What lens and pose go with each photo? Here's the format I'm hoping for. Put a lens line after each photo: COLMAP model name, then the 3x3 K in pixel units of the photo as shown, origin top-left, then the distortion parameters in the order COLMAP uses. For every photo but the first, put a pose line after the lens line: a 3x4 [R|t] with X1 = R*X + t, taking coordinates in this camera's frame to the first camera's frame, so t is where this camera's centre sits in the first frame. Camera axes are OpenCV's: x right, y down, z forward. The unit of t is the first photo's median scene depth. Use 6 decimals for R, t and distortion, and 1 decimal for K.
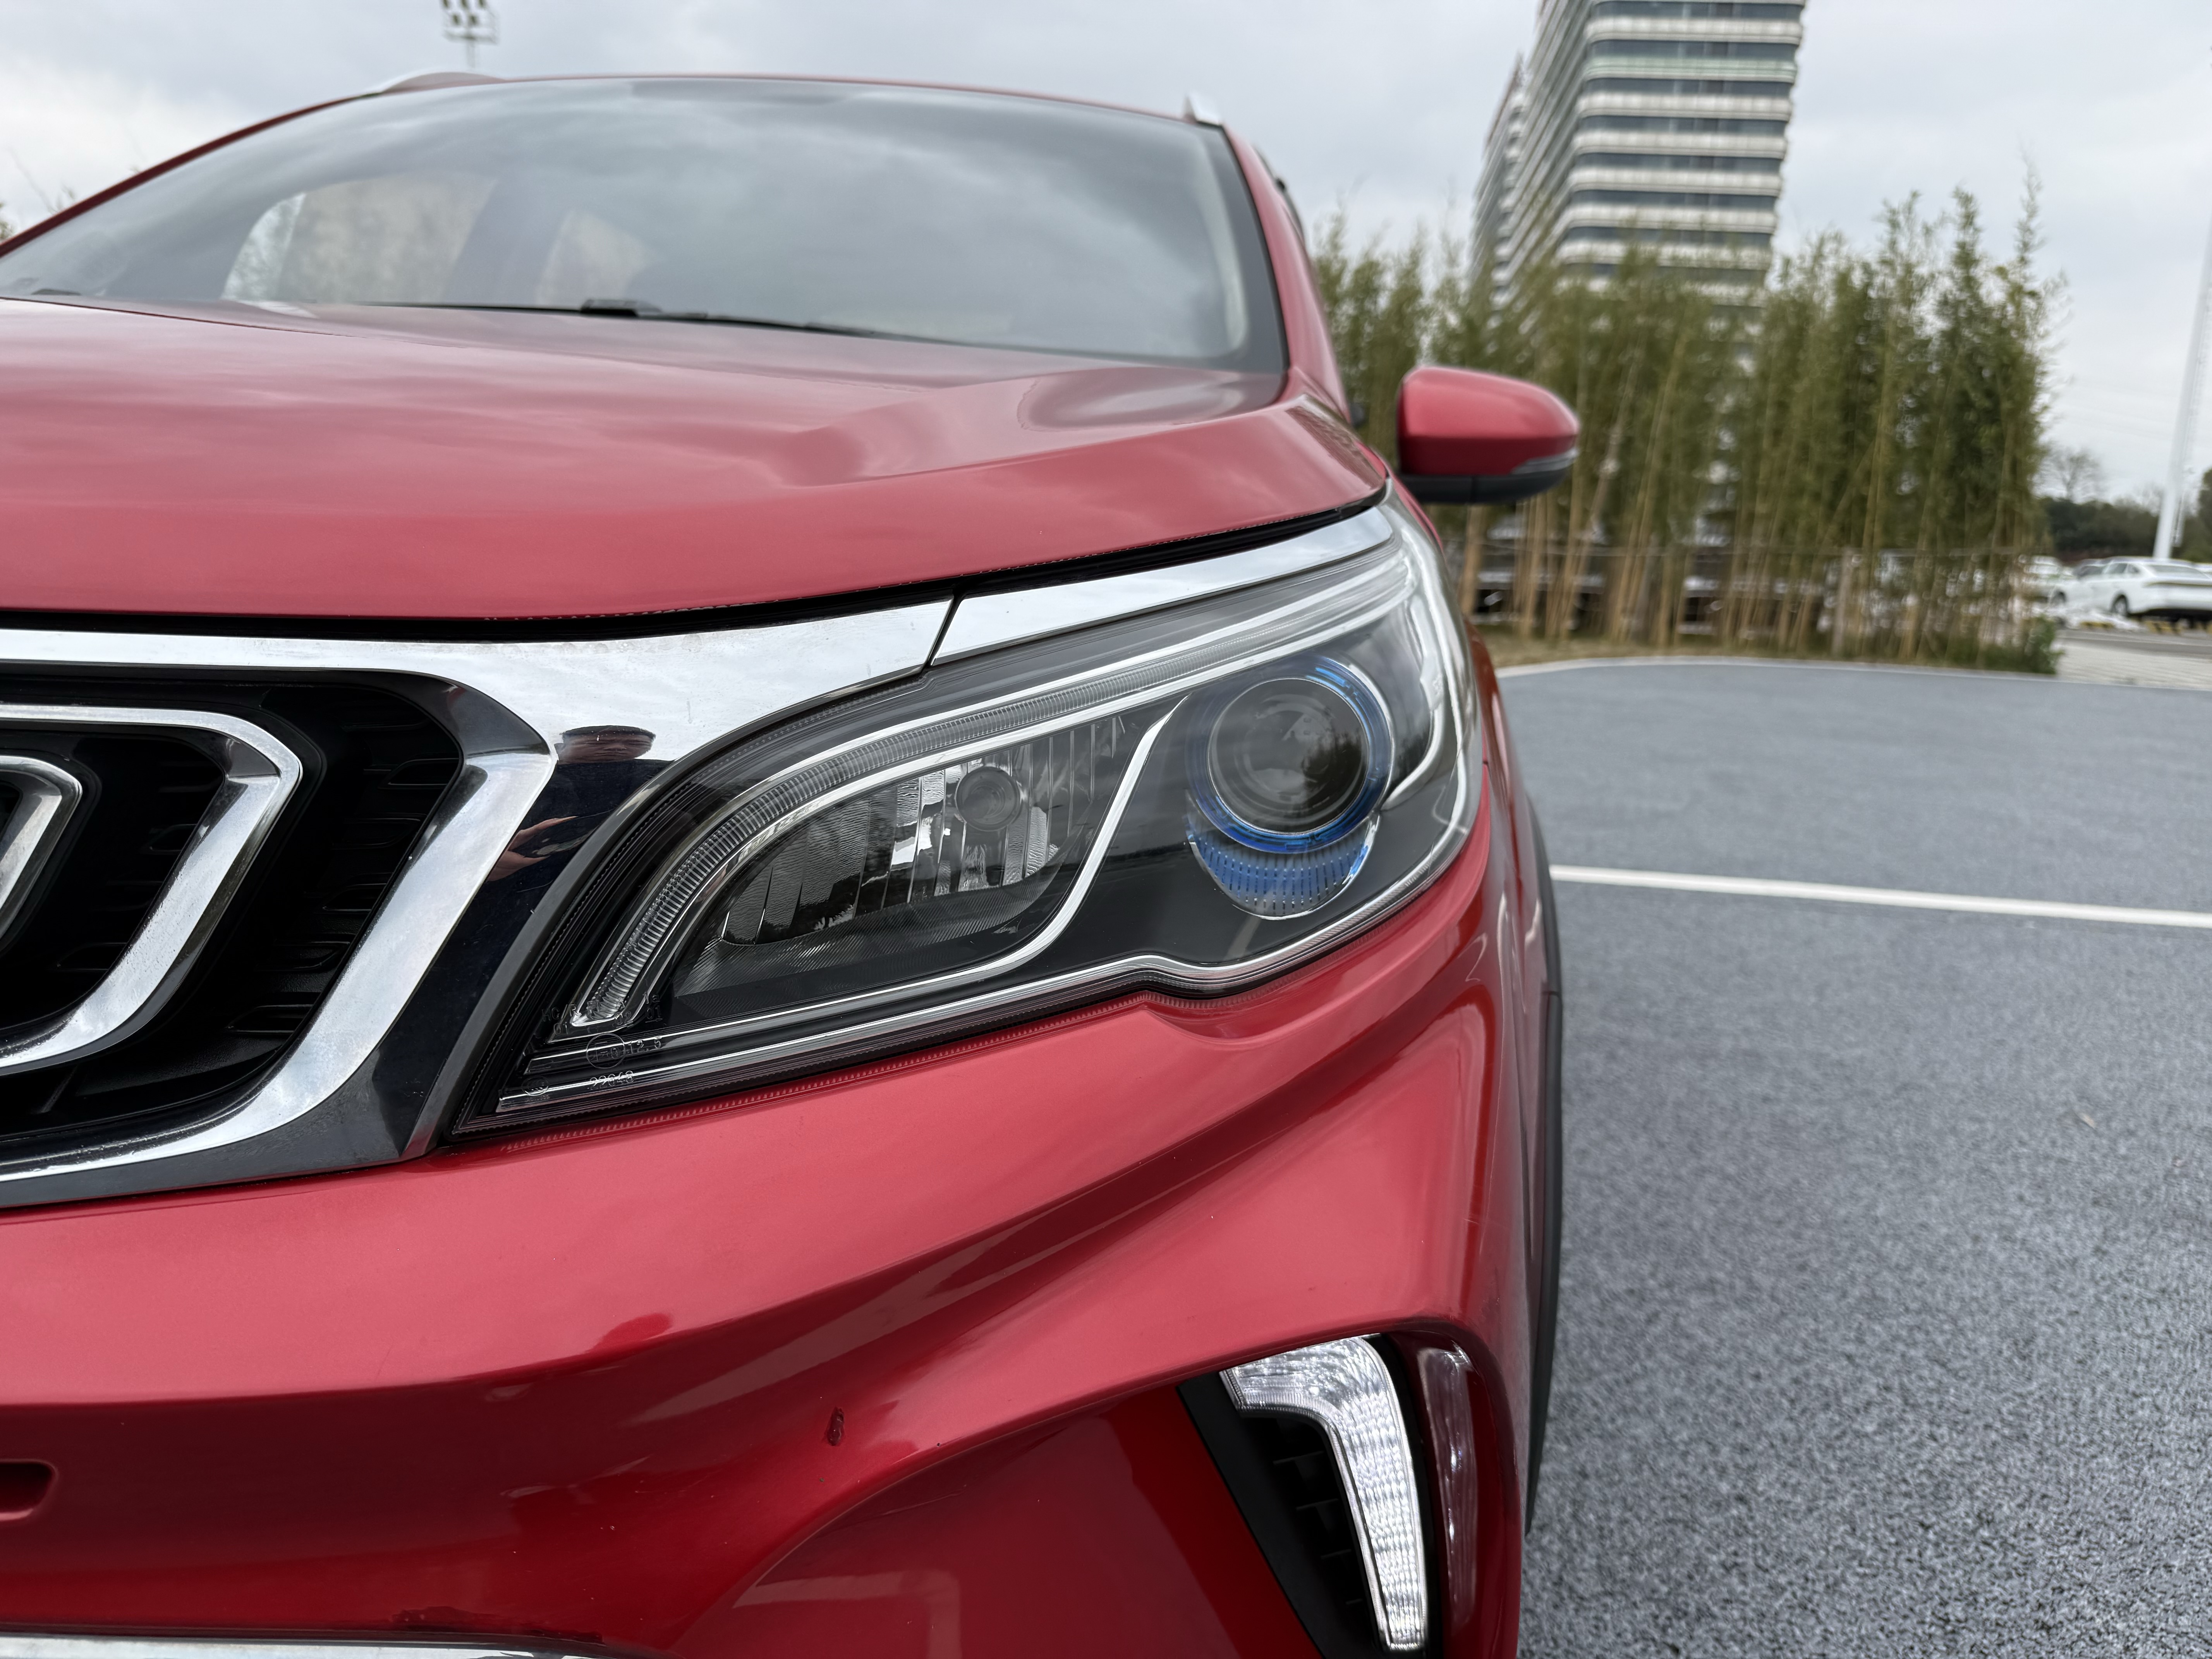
lens RADIAL K [[1563.1, 0, 1114.5], [0, 1563.1, 838.2], [0, 0, 1]] dist [0.029282, -0.034207]
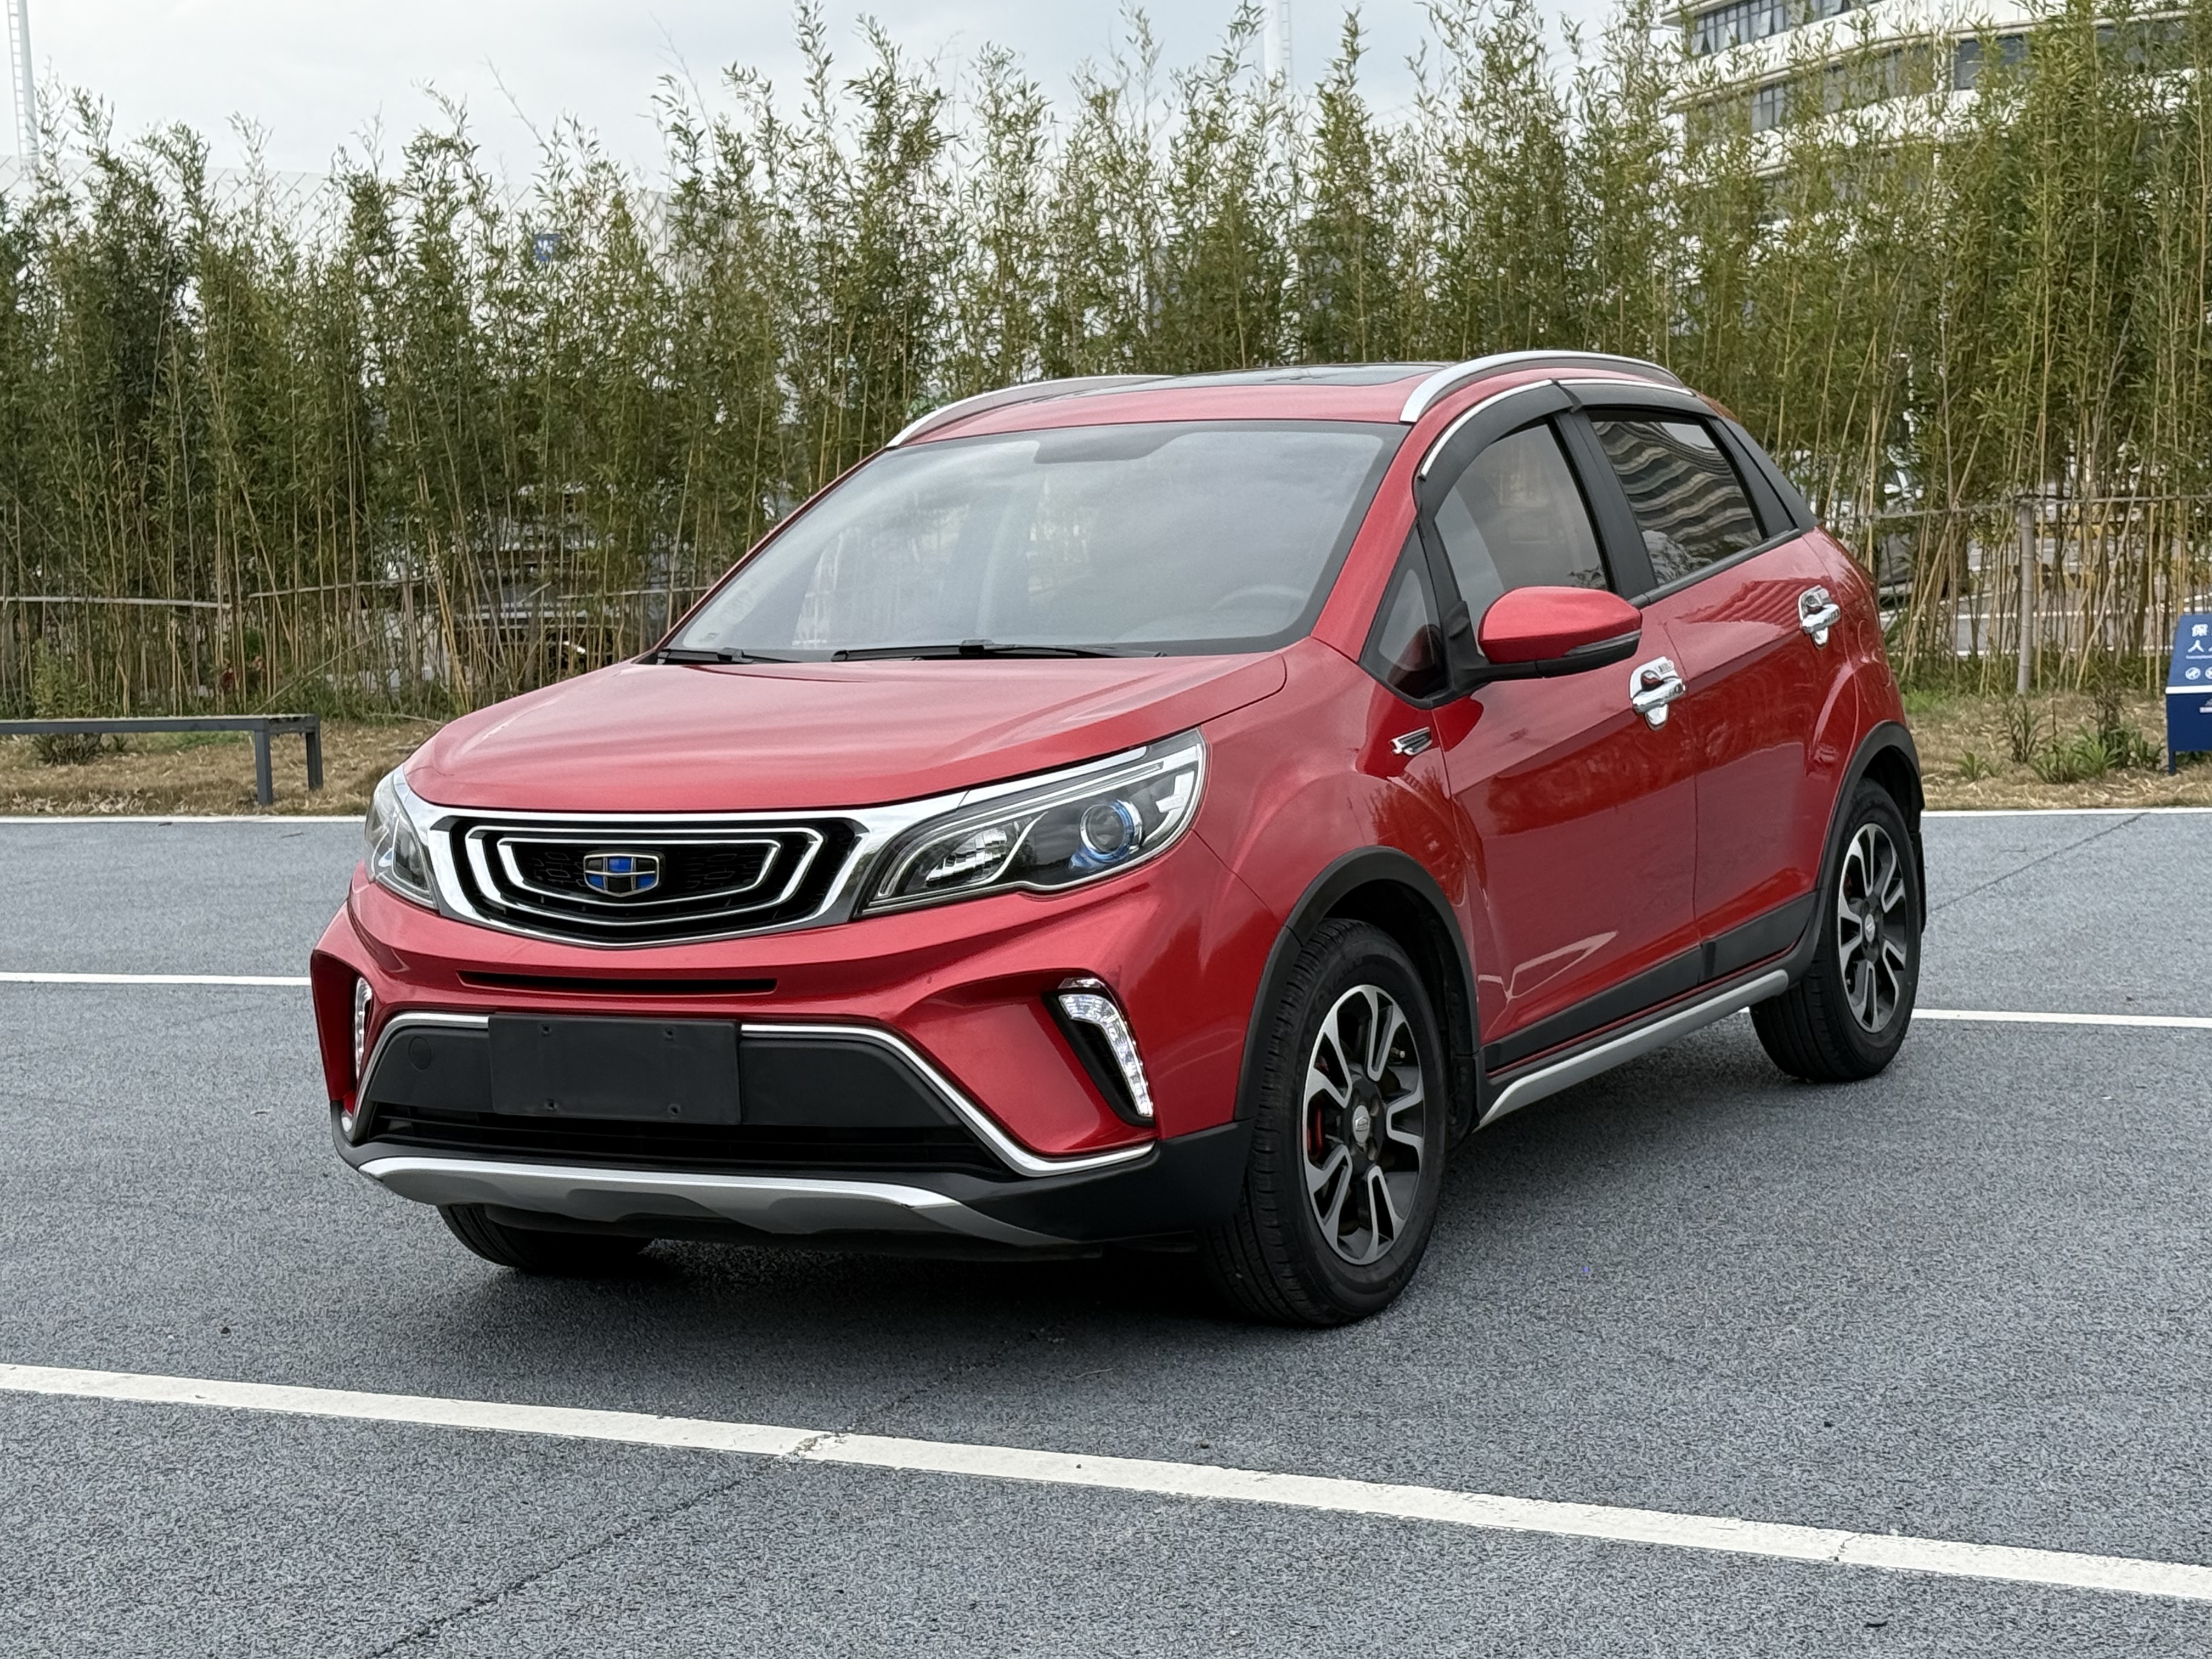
lens RADIAL K [[3992.6, 0, 1103.3], [0, 3992.6, 836.6], [0, 0, 1]] dist [0.141424, 0.000000]
pose [[0.905070, -0.057598, -0.421345, 0.191005], [0.011273, 0.993687, -0.111622, 0.046829], [0.425114, 0.096276, 0.900005, -0.340114]]
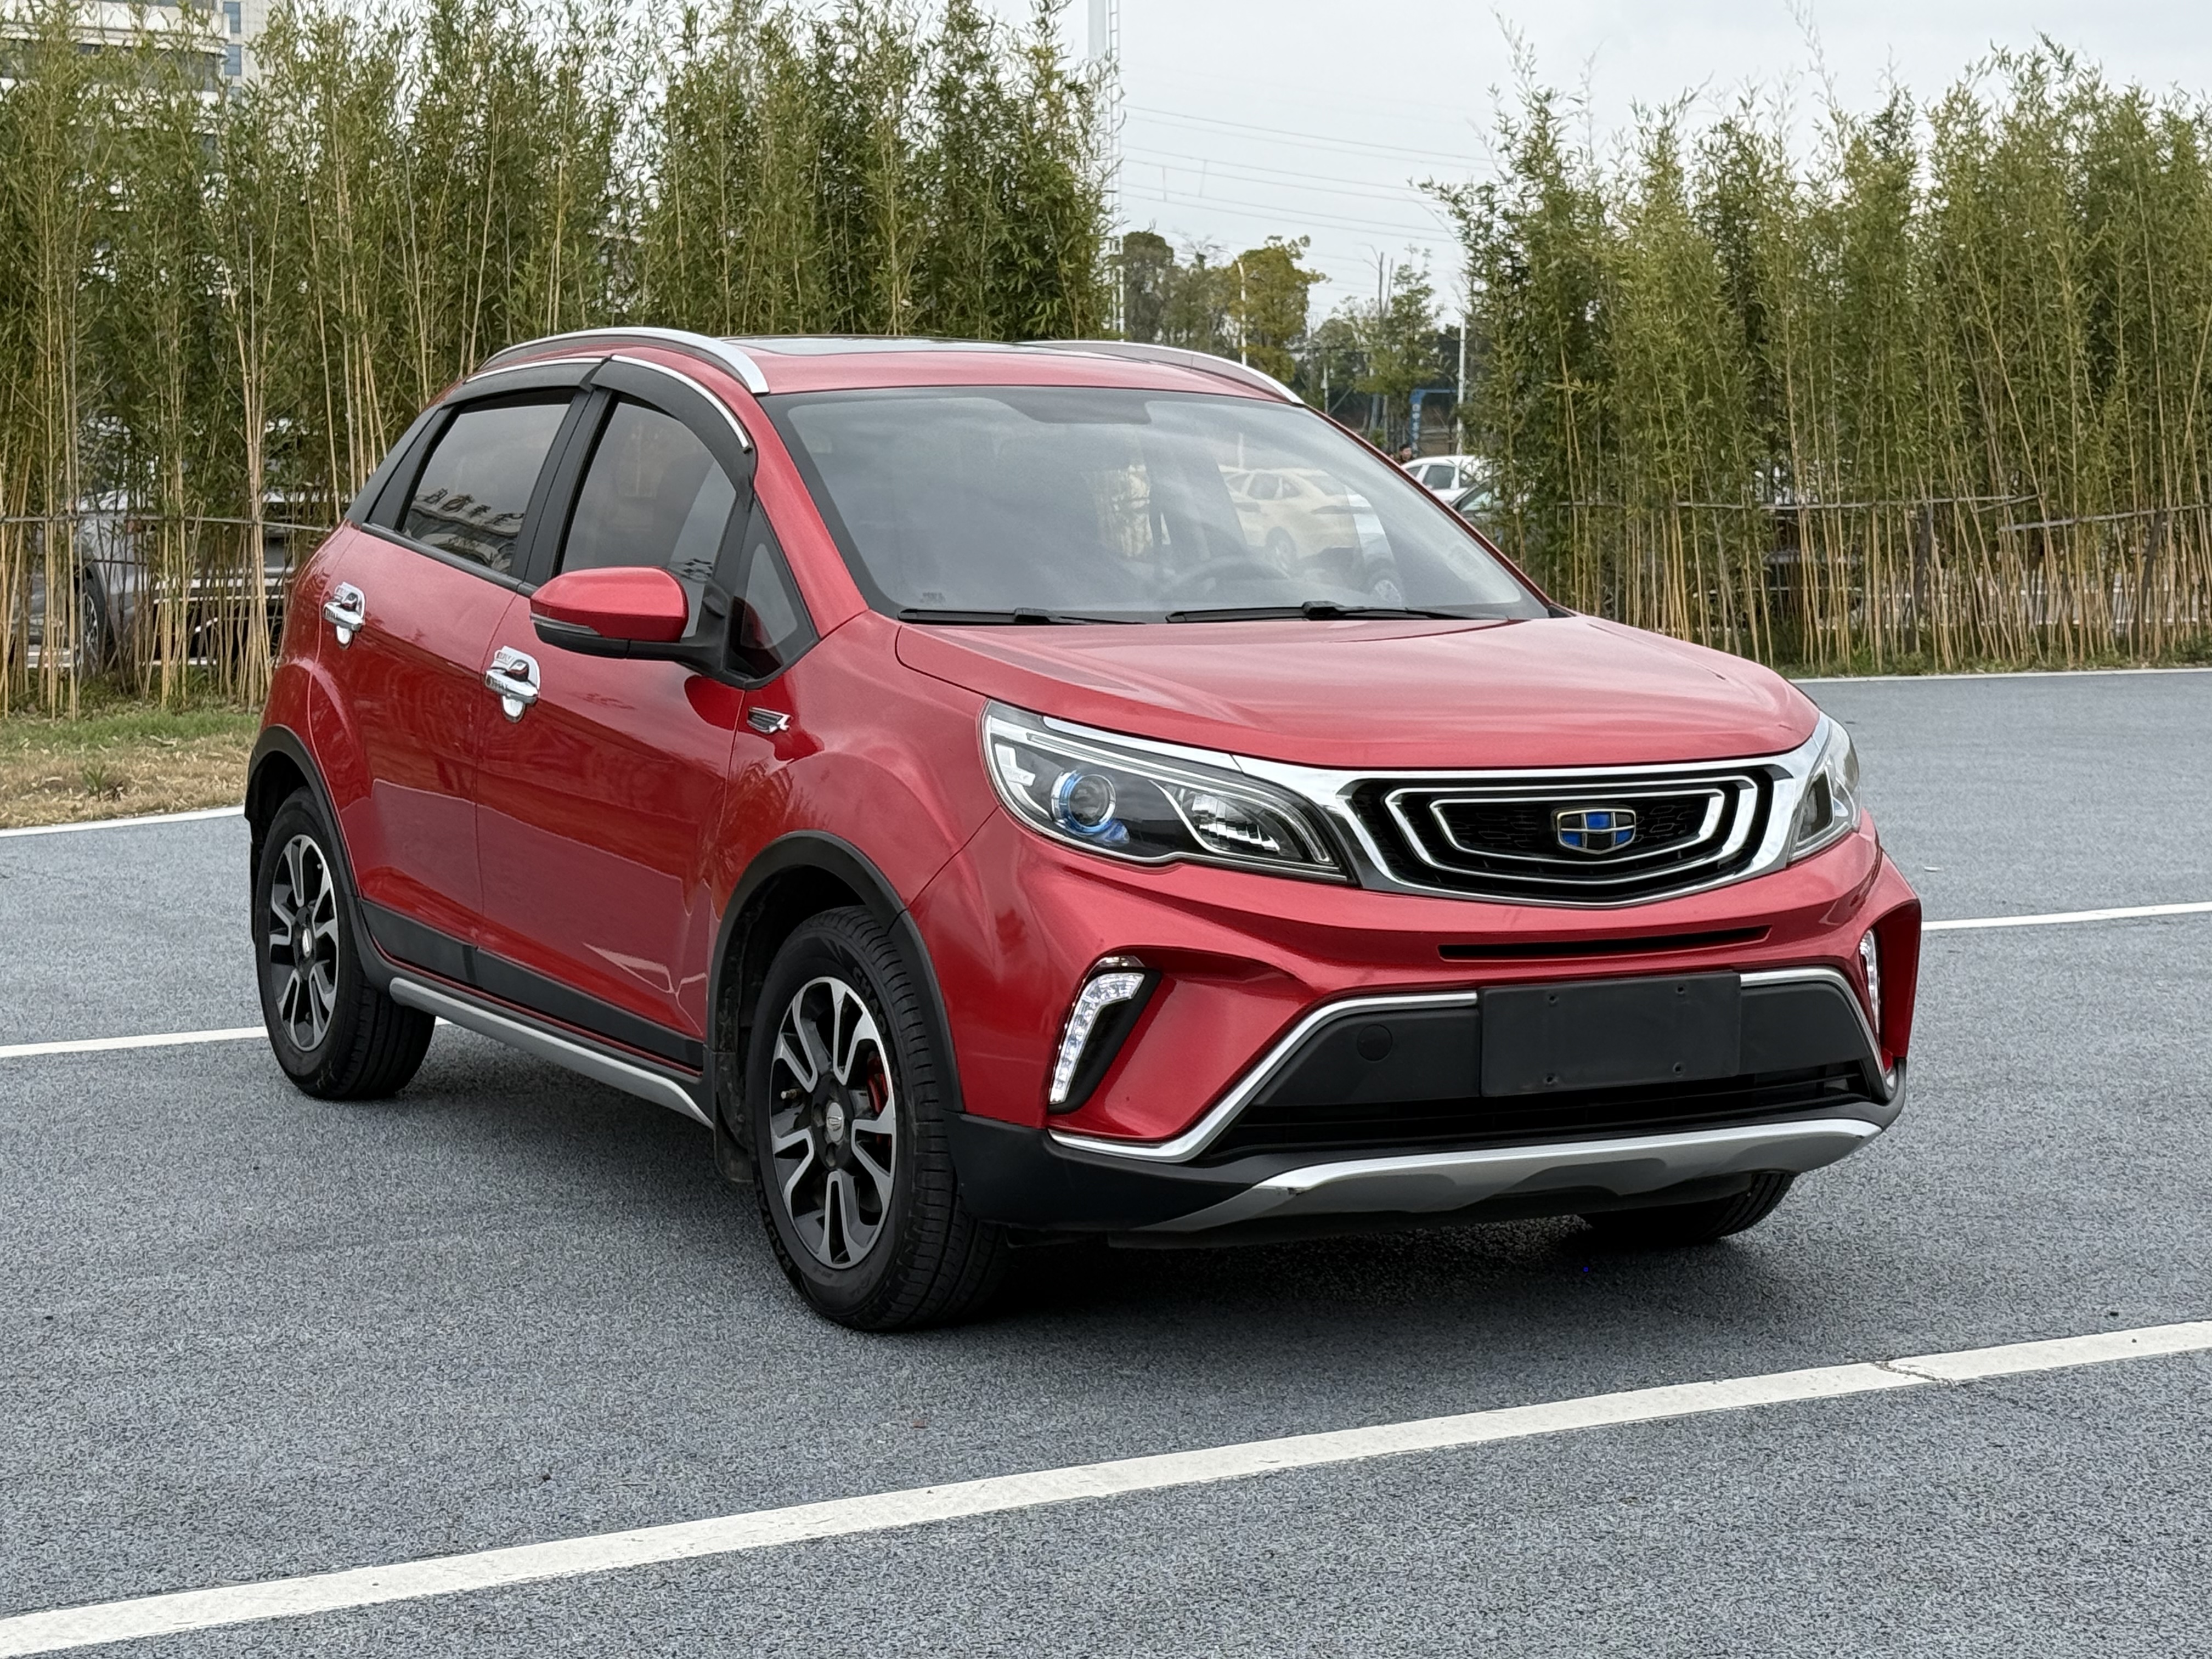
lens RADIAL K [[3992.6, 0, 1107.1], [0, 3992.6, 829.8], [0, 0, 1]] dist [0.141424, 0.000000]
pose [[0.823053, -0.097686, 0.559500, -0.323205], [0.145666, 0.988455, -0.041702, 0.010979], [-0.548967, 0.115823, 0.827780, -0.285945]]
